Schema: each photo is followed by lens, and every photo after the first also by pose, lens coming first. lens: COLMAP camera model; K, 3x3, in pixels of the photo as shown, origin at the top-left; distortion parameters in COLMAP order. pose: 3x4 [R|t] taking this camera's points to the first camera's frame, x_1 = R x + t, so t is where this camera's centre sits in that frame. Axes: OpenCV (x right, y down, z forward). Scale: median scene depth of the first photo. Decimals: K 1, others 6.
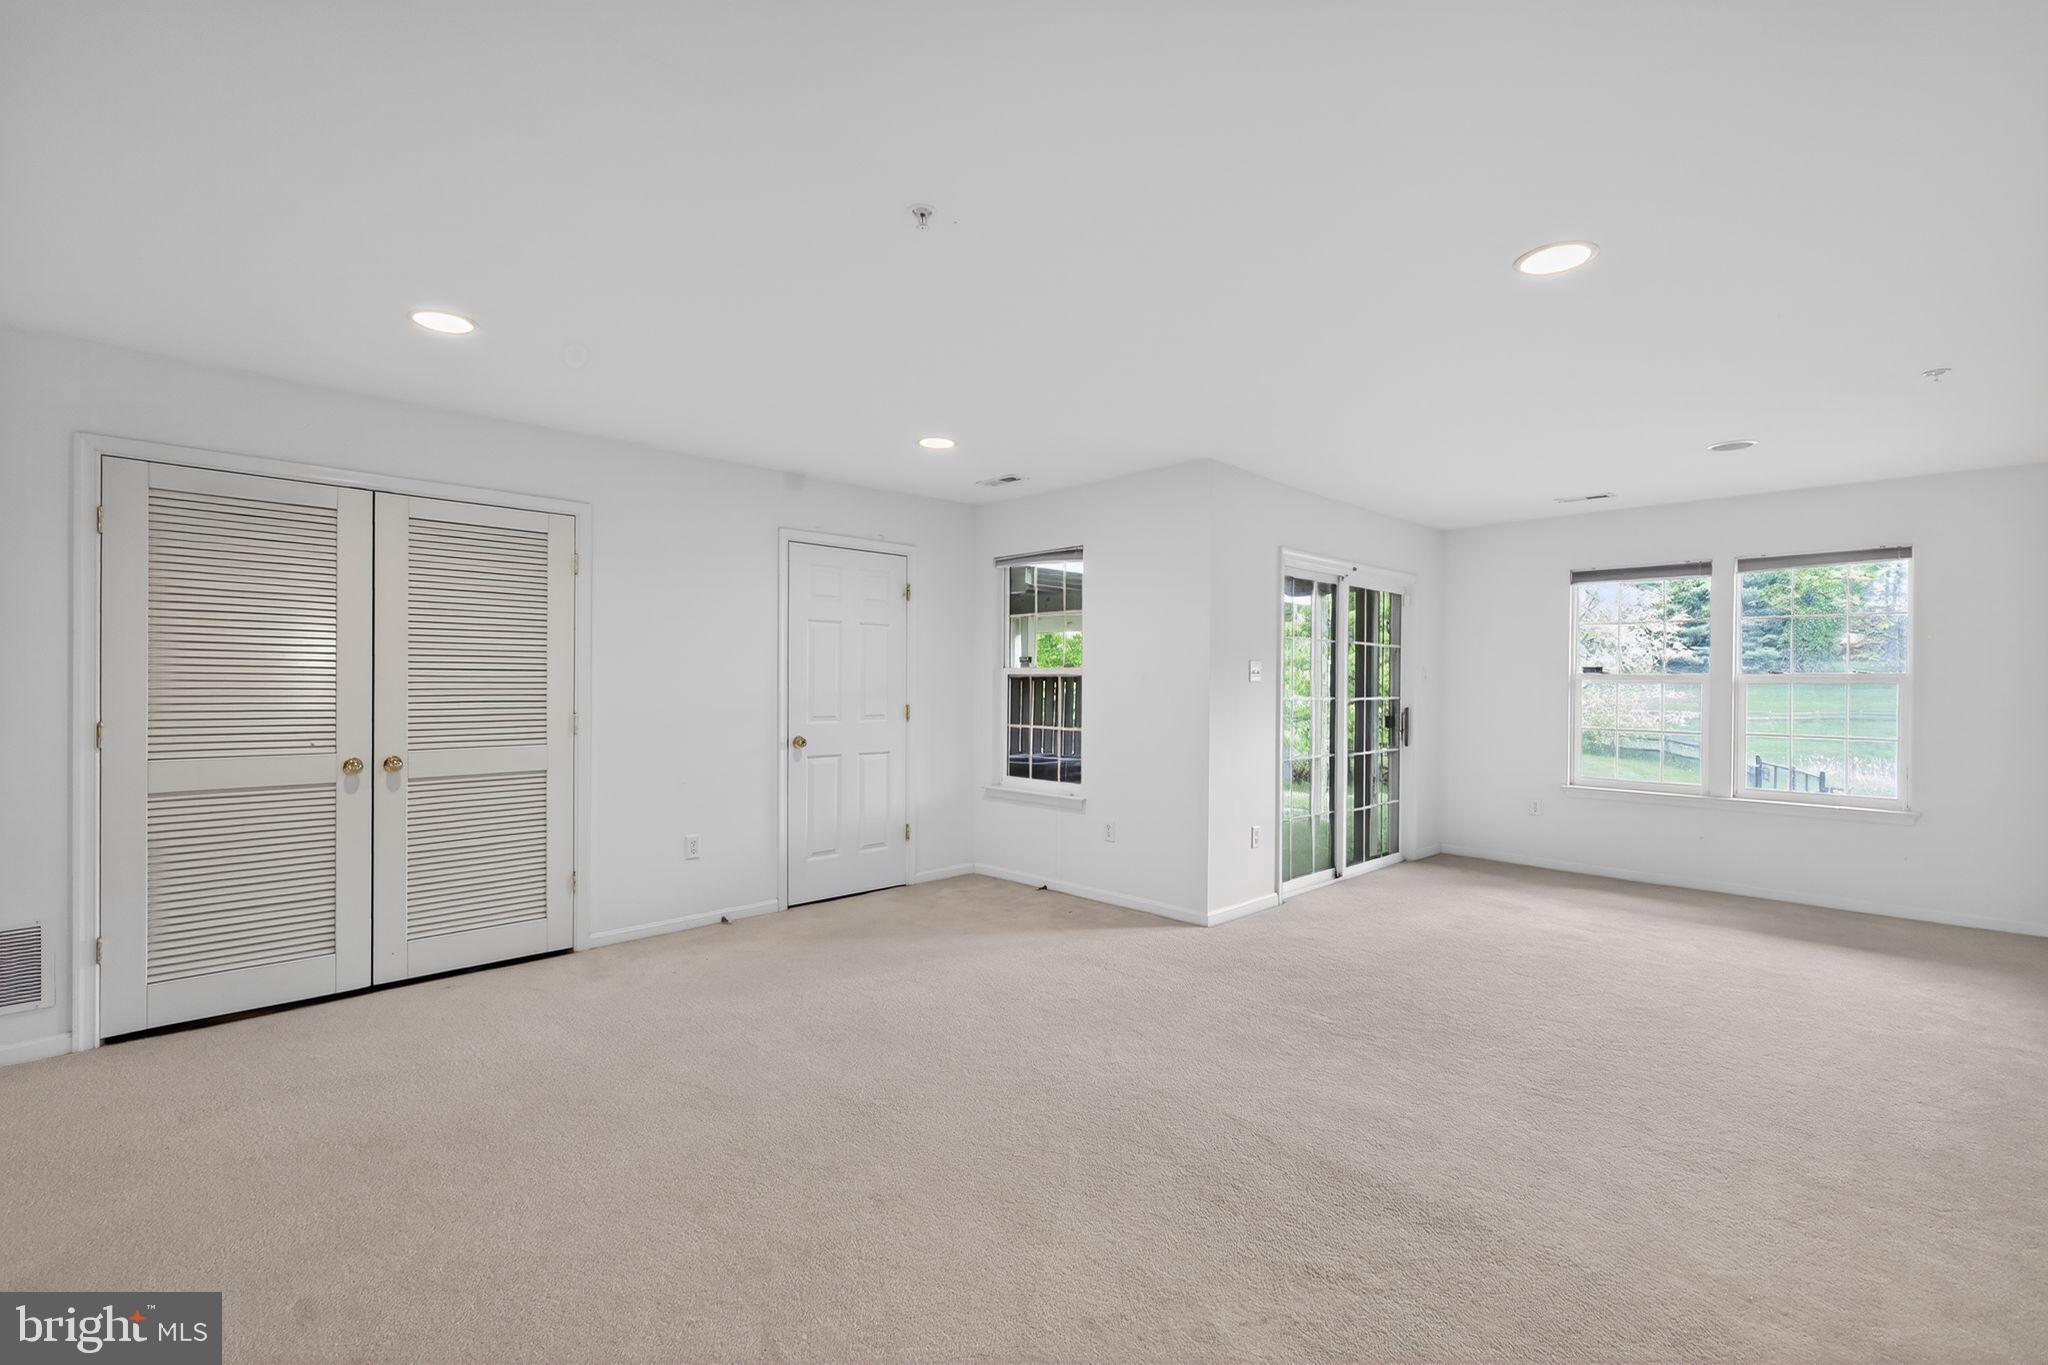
lens RADIAL K [[894.2, 0, 1024.7], [0, 894.2, 681.4], [0, 0, 1]] dist [0.009393, 0.000016]
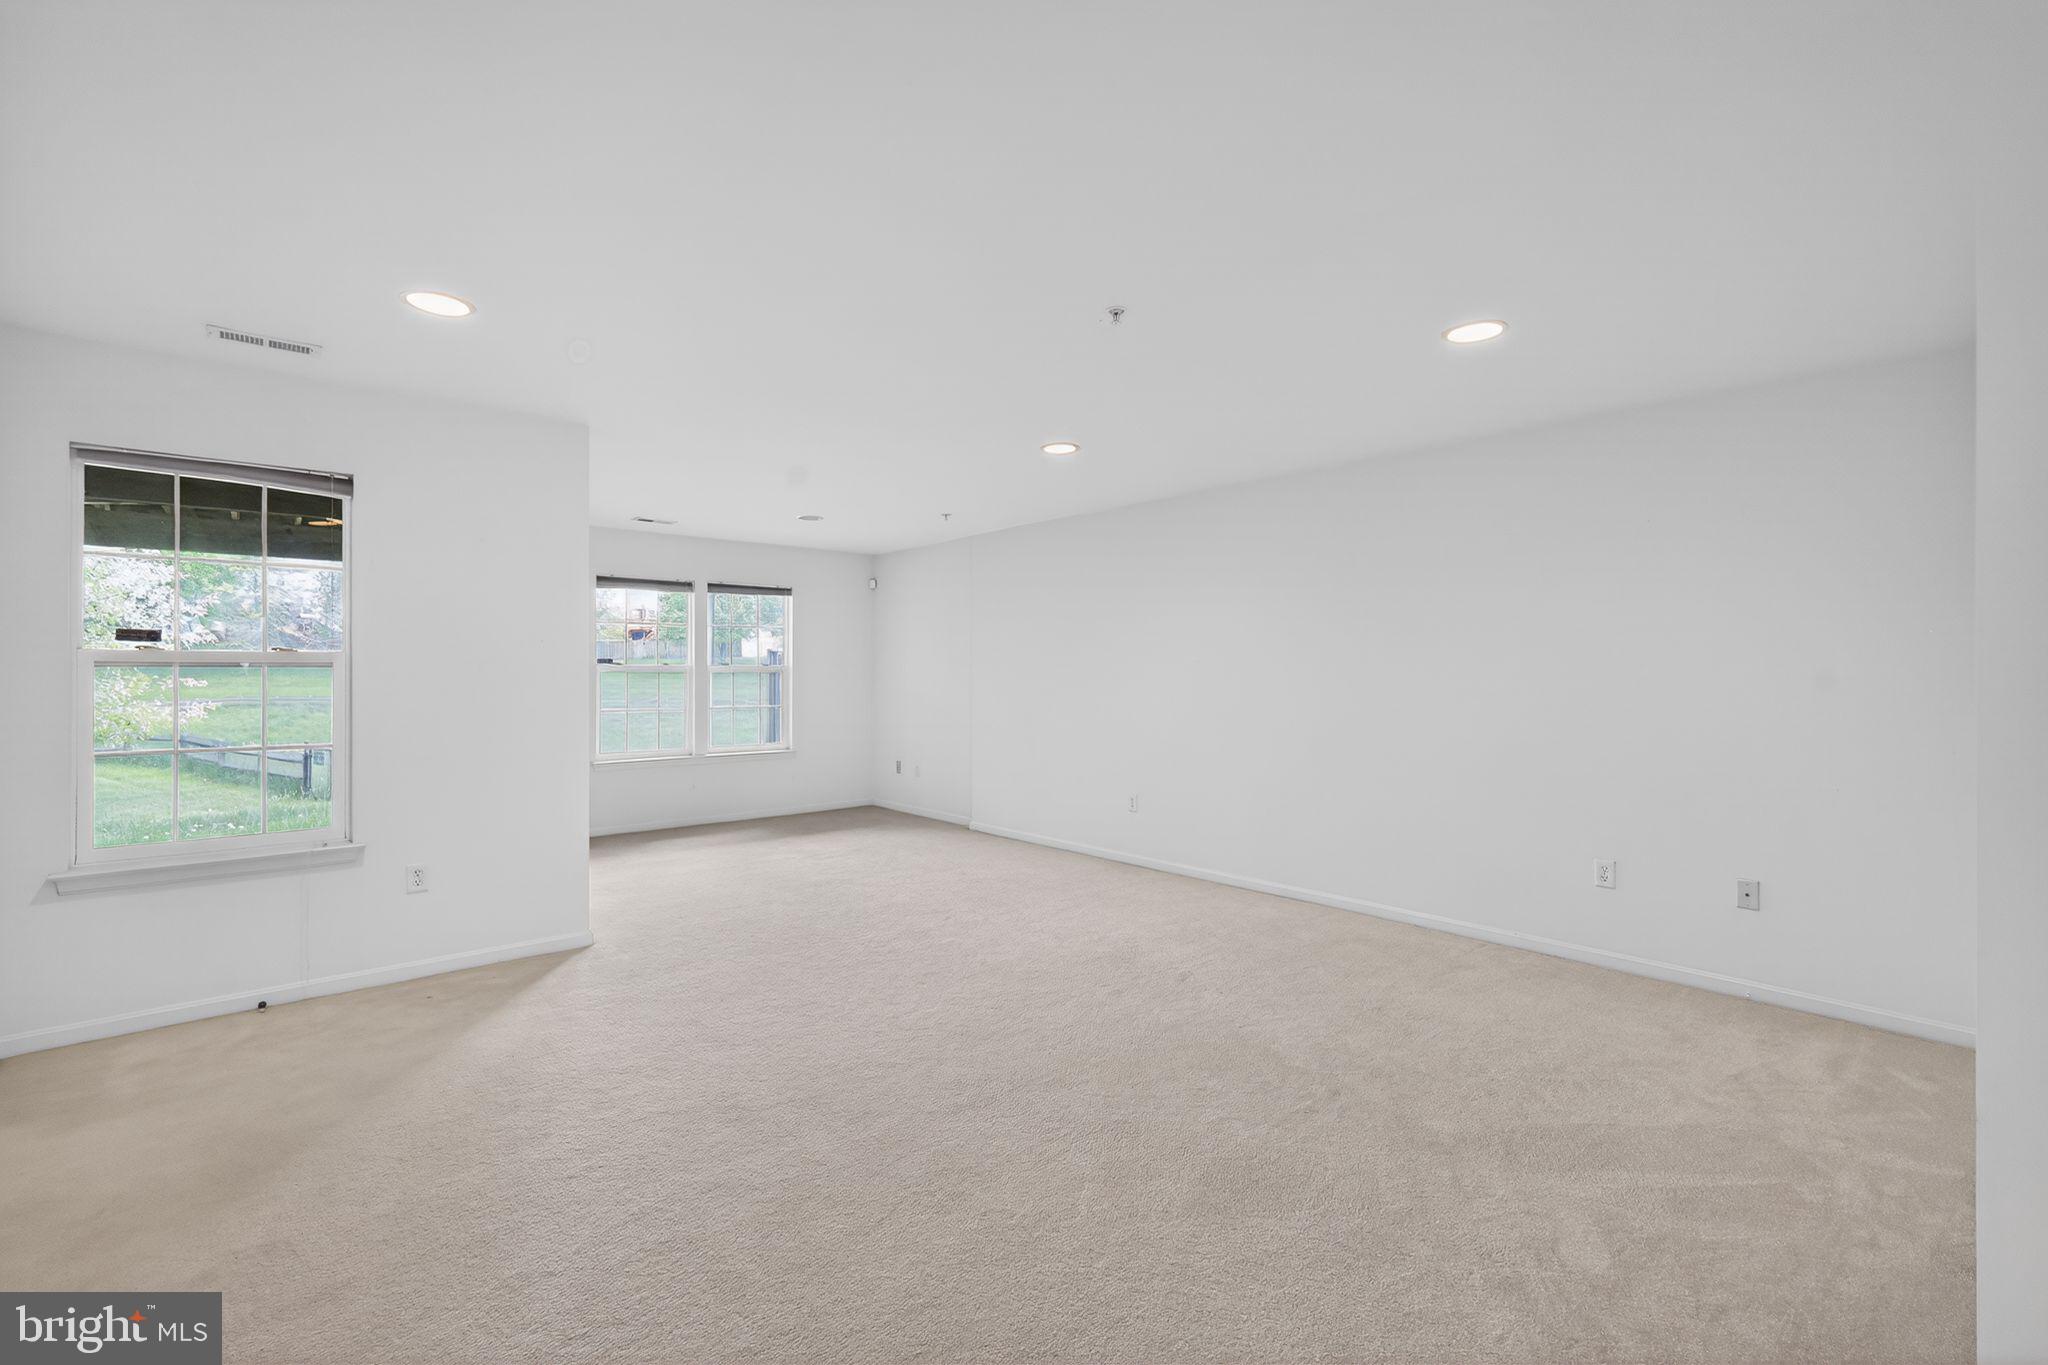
lens RADIAL K [[894.2, 0, 1025.8], [0, 894.2, 681.2], [0, 0, 1]] dist [0.009393, 0.000016]
pose [[0.051532, -0.010036, 0.998621, -0.534512], [-0.004668, 0.999936, 0.010290, -0.000735], [-0.998660, -0.005192, 0.051482, 0.417649]]
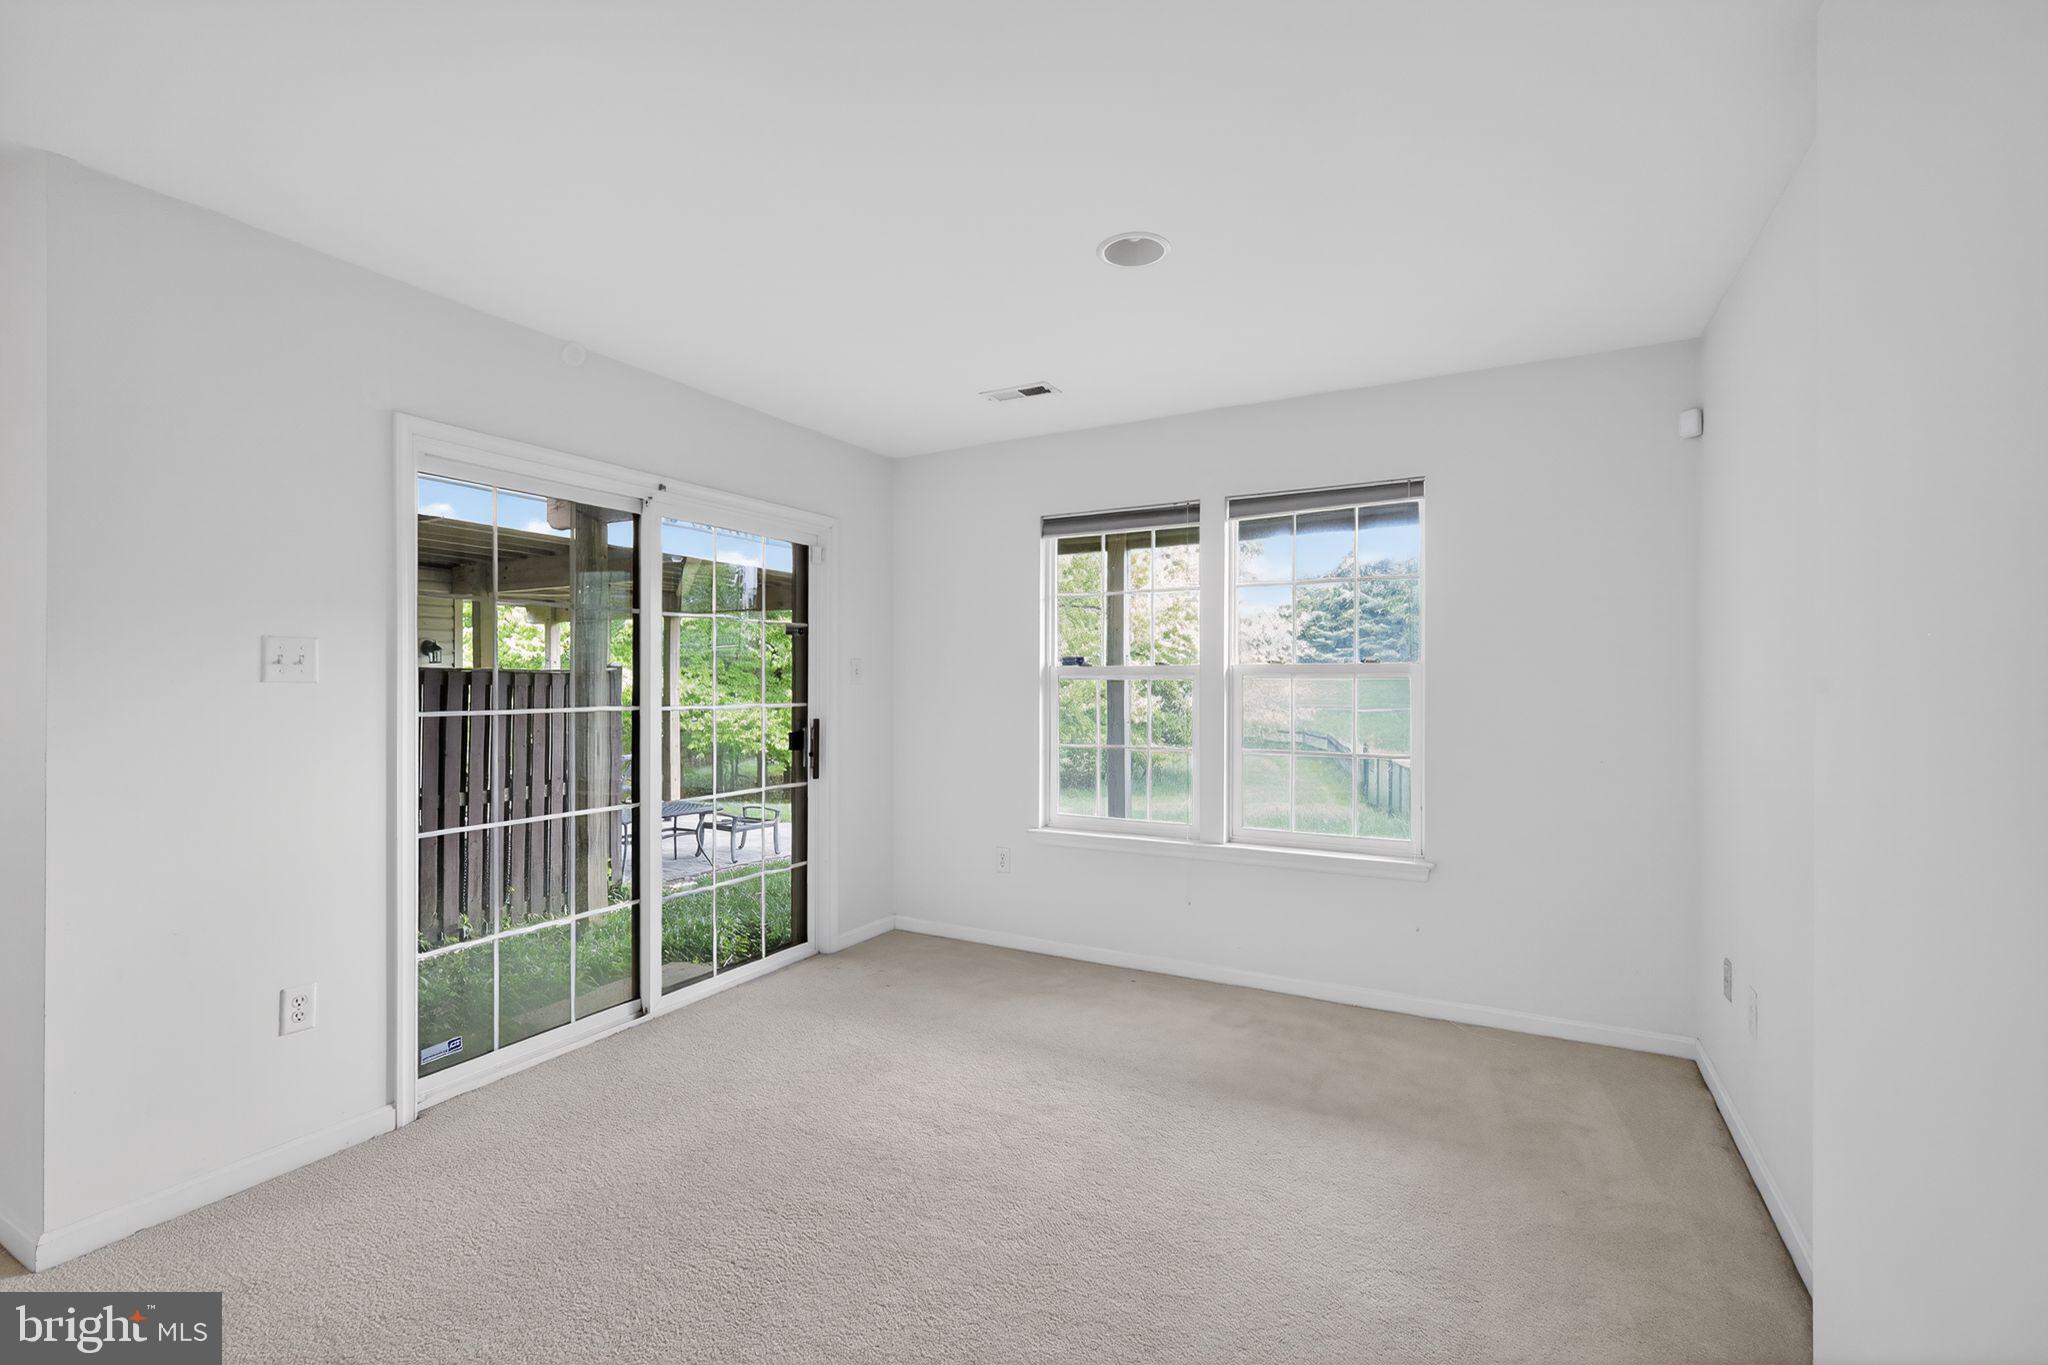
lens RADIAL K [[894.2, 0, 1014.9], [0, 894.2, 676.7], [0, 0, 1]] dist [0.009393, 0.000016]
pose [[0.957813, -0.005185, 0.287347, 0.414180], [0.006554, 0.999971, -0.003803, 0.001814], [-0.287319, 0.005526, 0.957819, 0.369952]]
